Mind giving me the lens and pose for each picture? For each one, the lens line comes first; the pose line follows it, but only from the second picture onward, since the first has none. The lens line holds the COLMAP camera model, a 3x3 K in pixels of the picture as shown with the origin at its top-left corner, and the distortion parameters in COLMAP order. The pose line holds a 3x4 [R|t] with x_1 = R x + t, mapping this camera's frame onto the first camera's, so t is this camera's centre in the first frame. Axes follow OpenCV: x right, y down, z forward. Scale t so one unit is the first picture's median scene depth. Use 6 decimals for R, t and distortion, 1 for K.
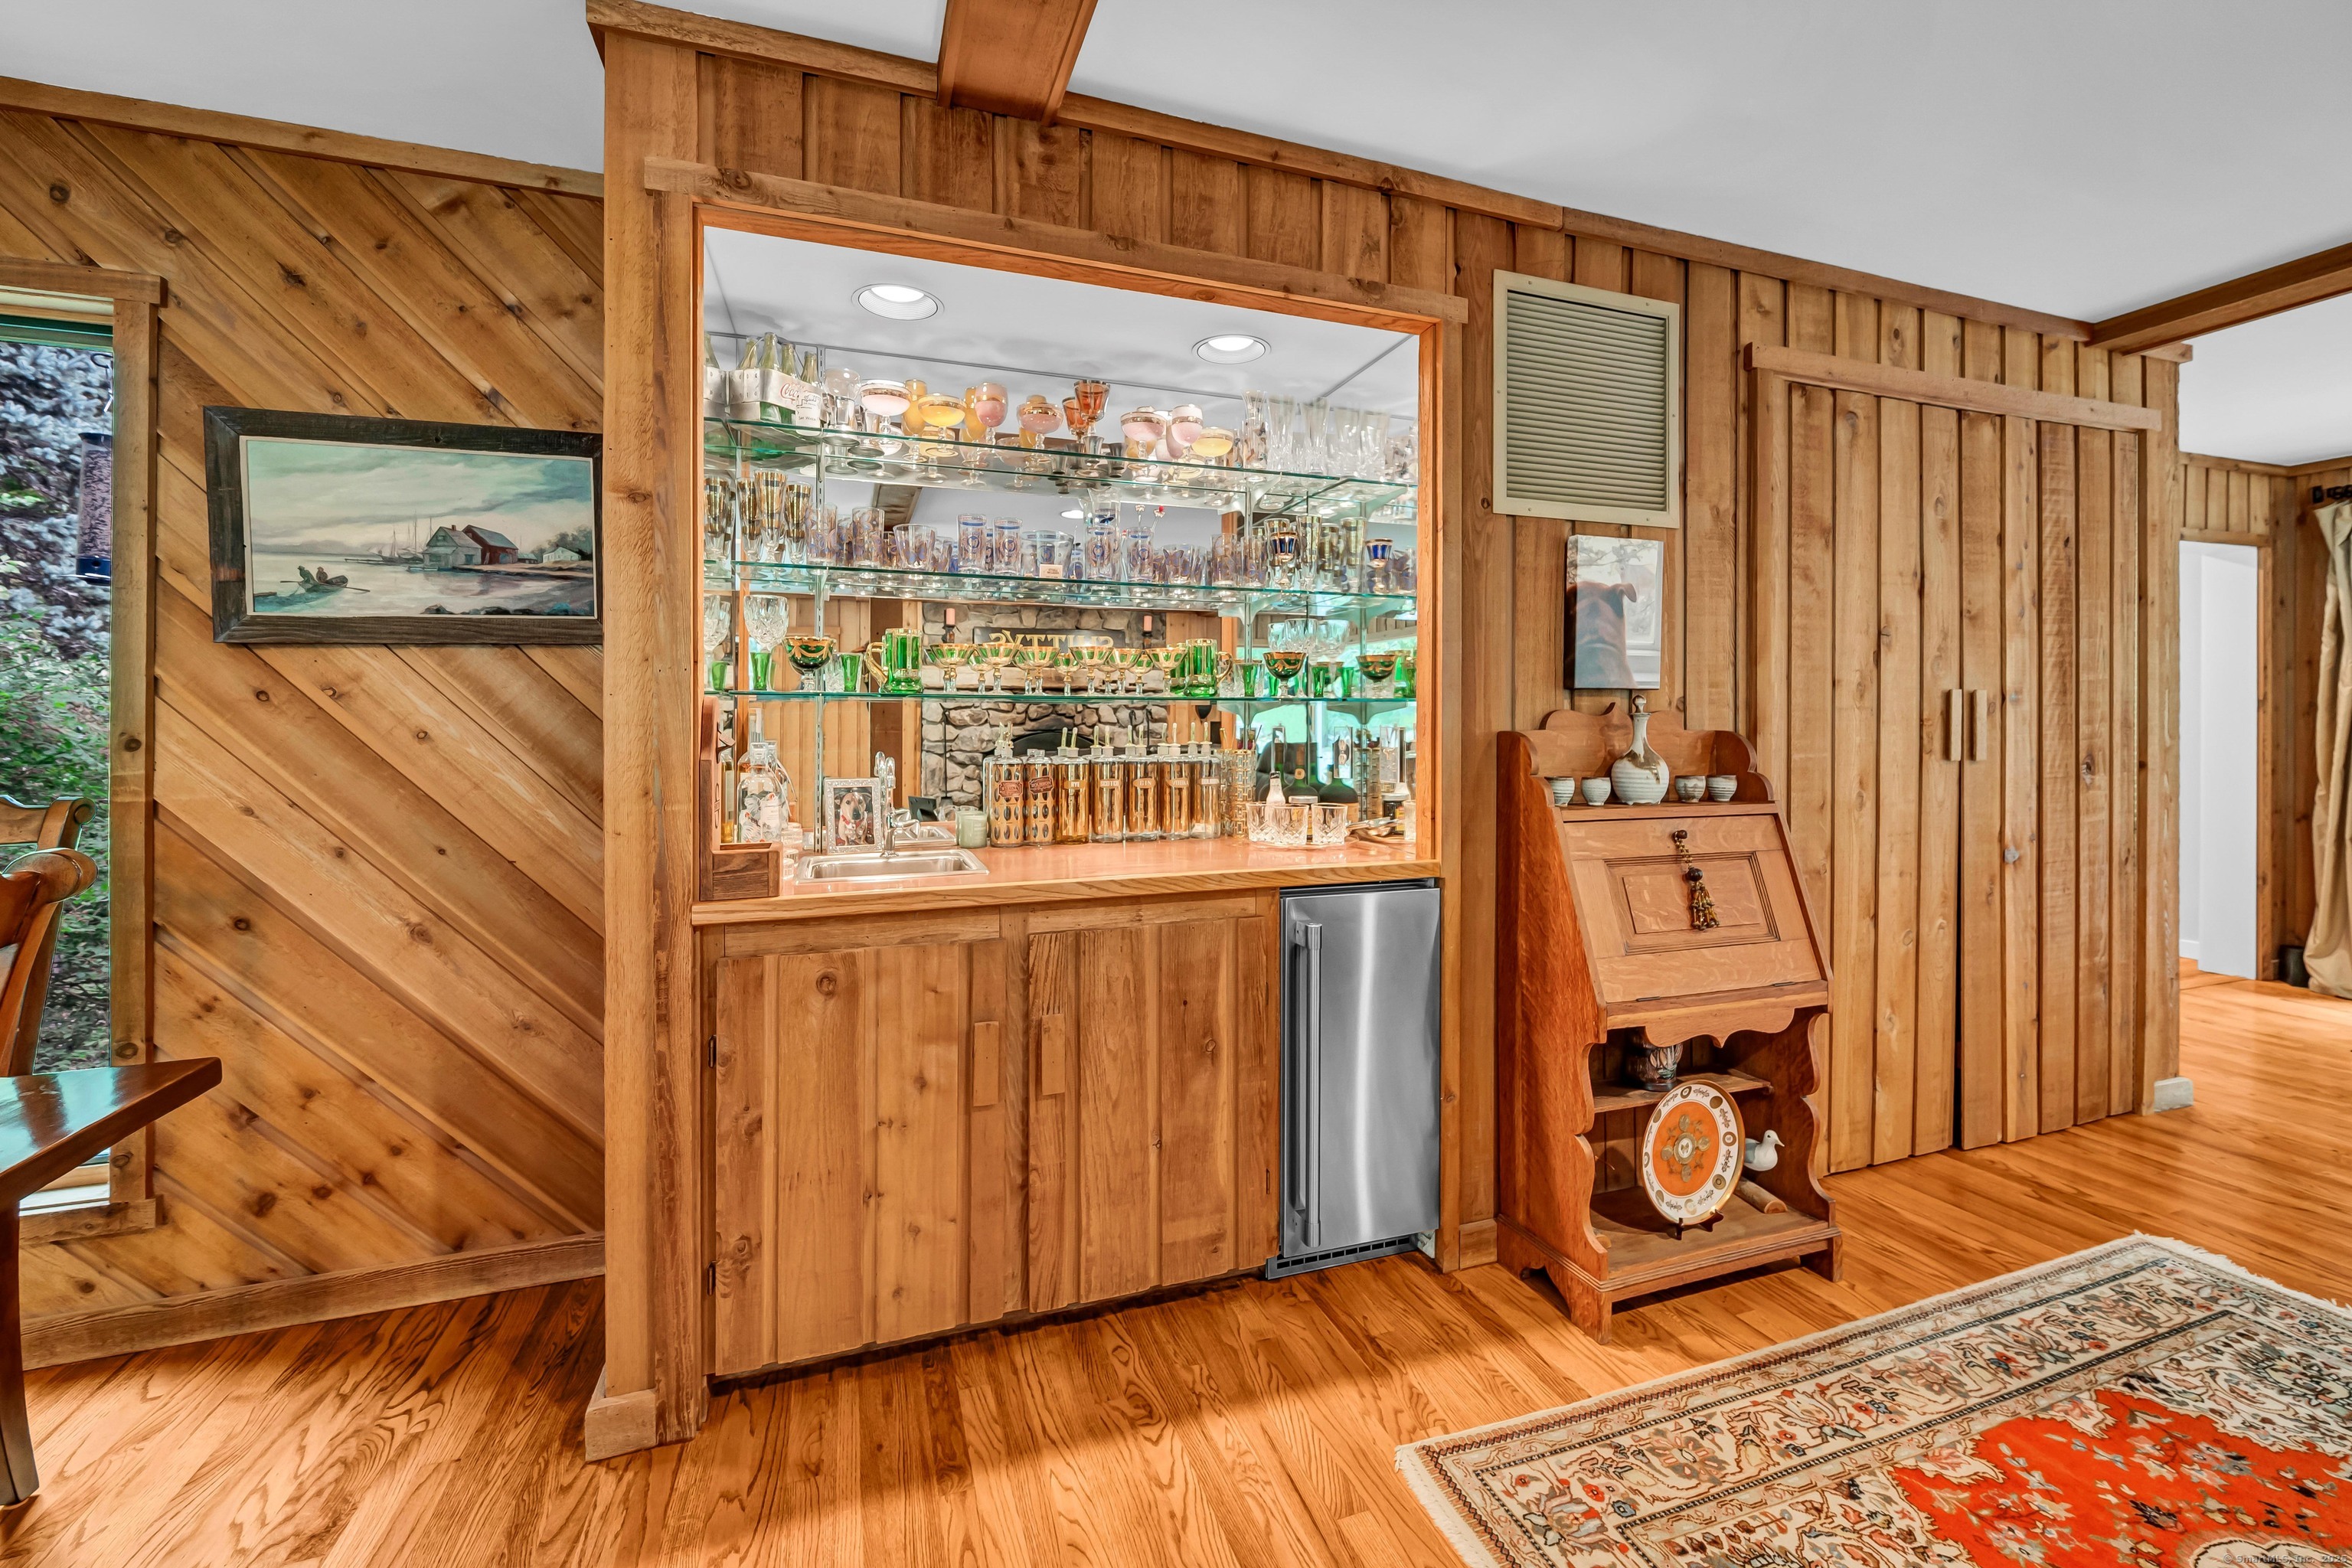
lens RADIAL K [[973.8, 0, 1177.2], [0, 973.8, 714.5], [0, 0, 1]] dist [0.001282, 0.000130]
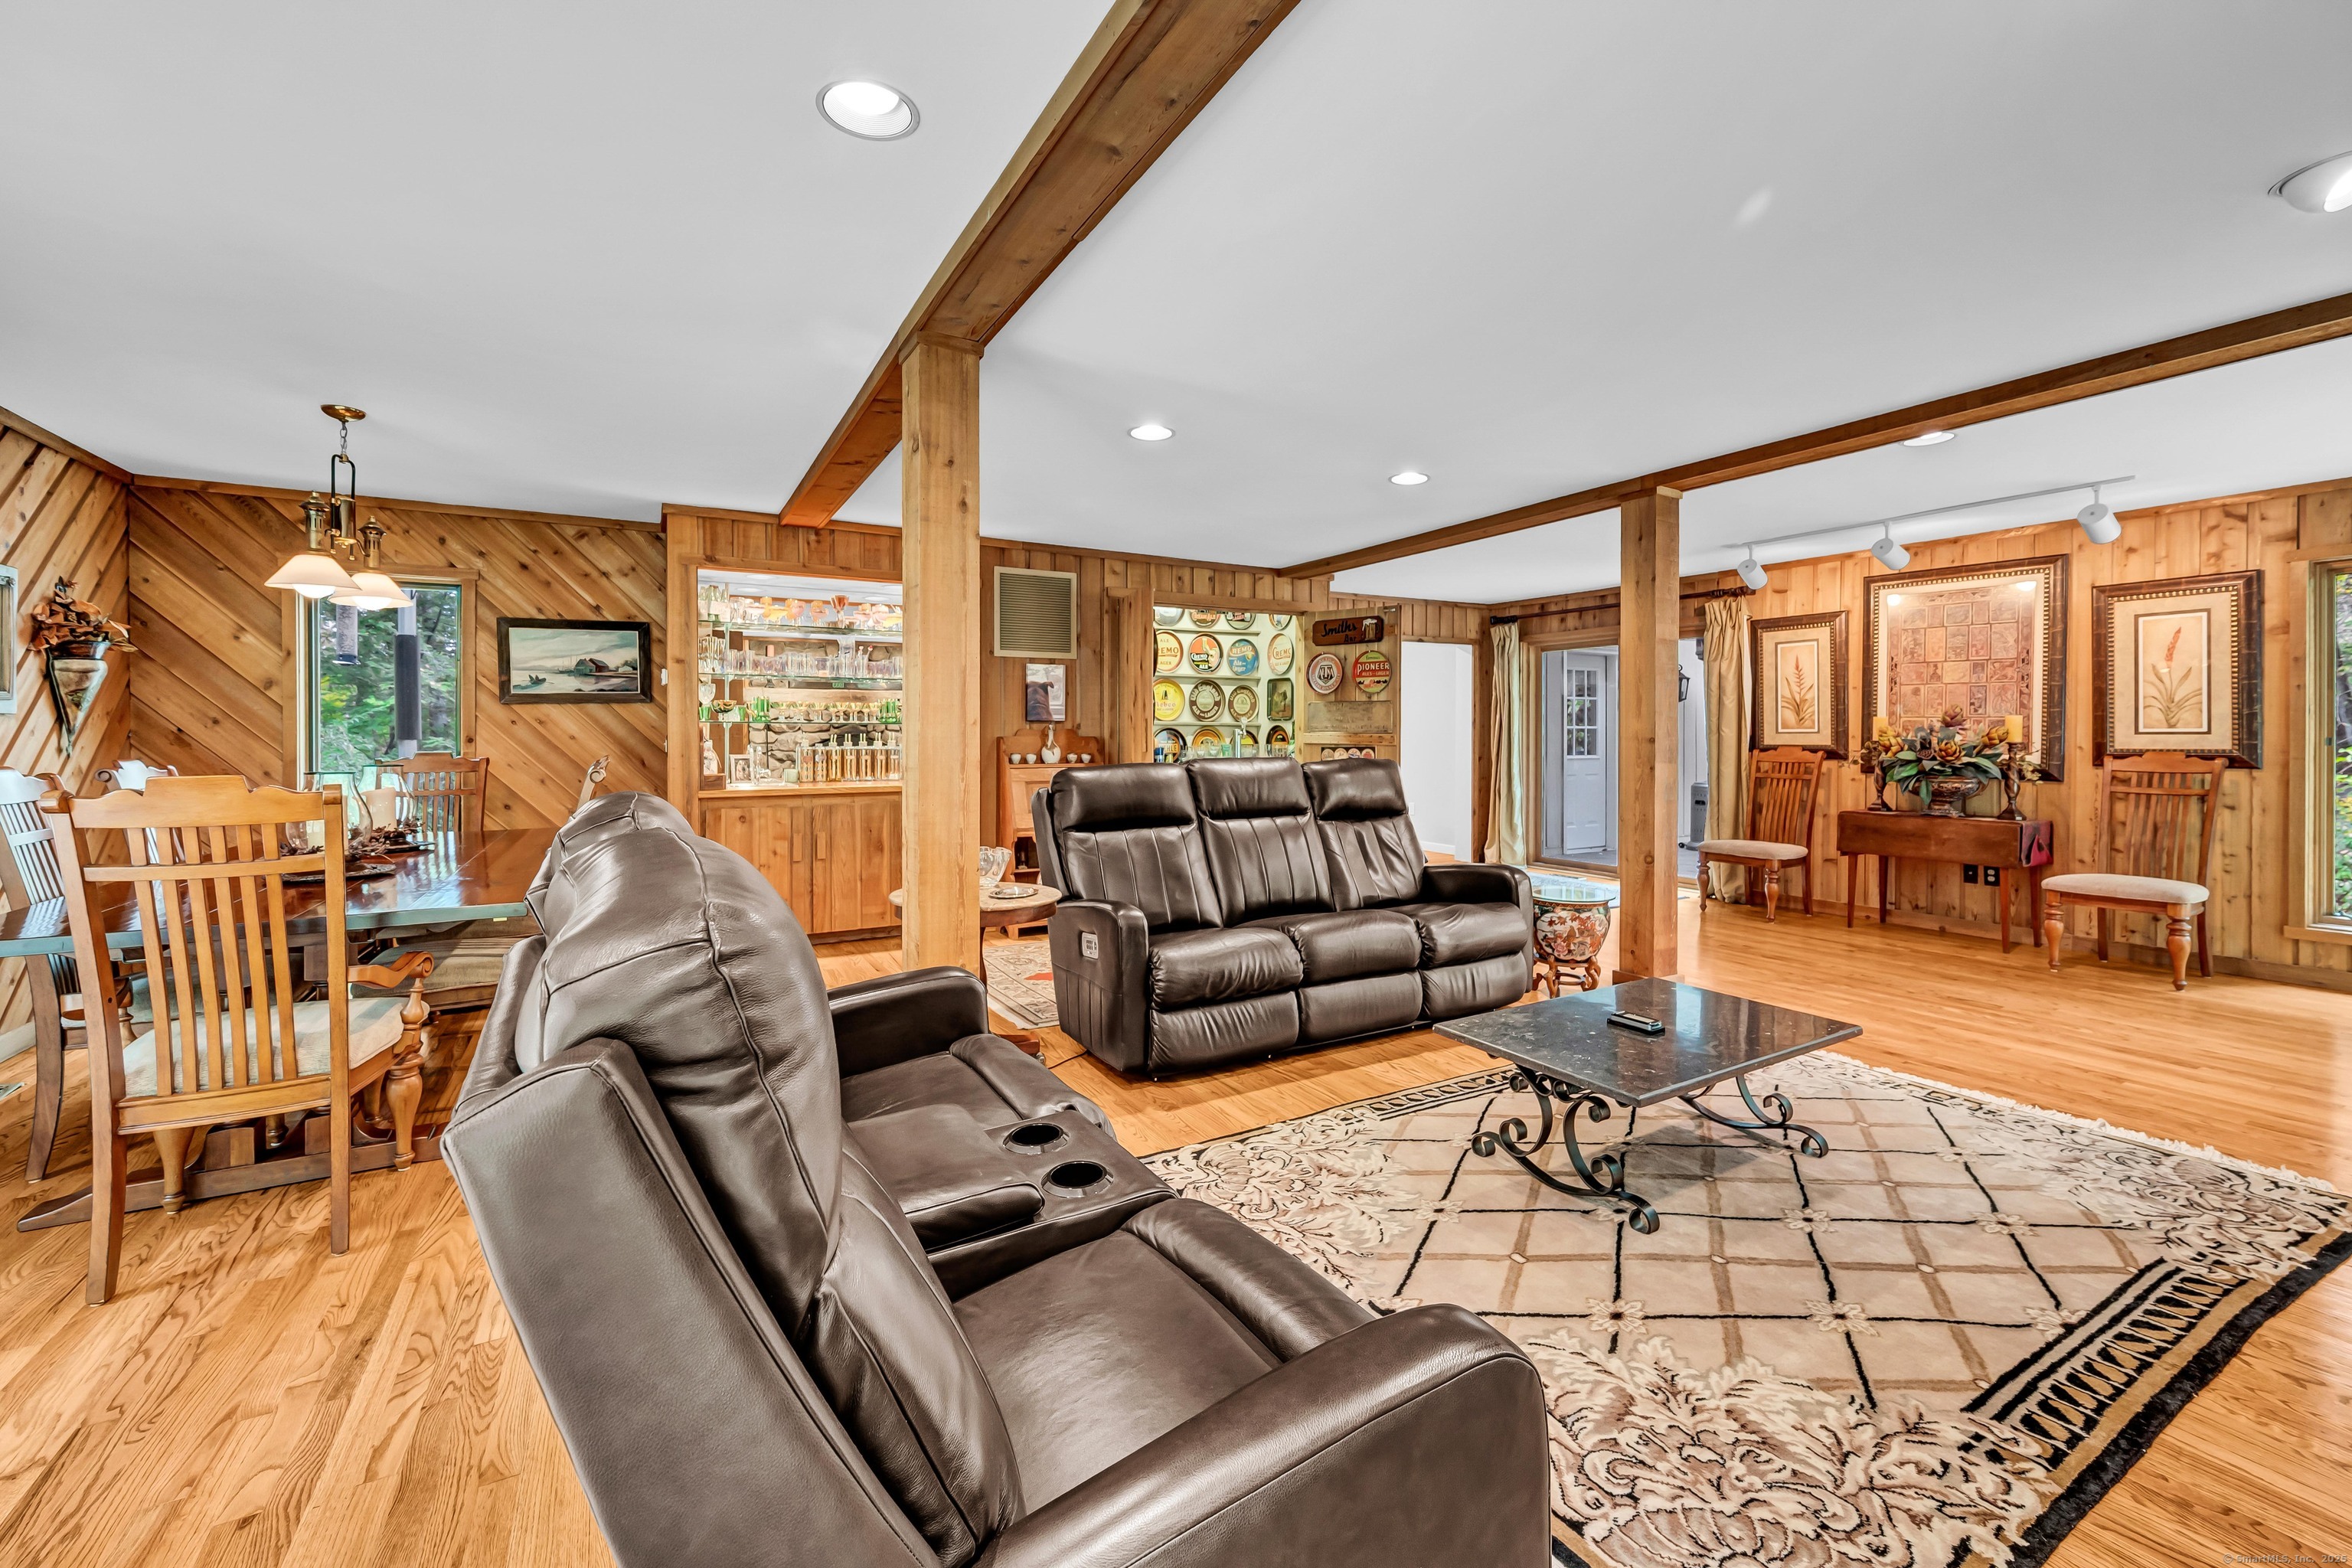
lens RADIAL K [[958.7, 0, 1175.5], [0, 958.7, 743.8], [0, 0, 1]] dist [0.000307, -0.000104]
pose [[0.983921, 0.000267, 0.178605, 0.379075], [-0.004561, 0.999710, 0.023633, -0.030682], [-0.178547, -0.024068, 0.983637, -1.891620]]
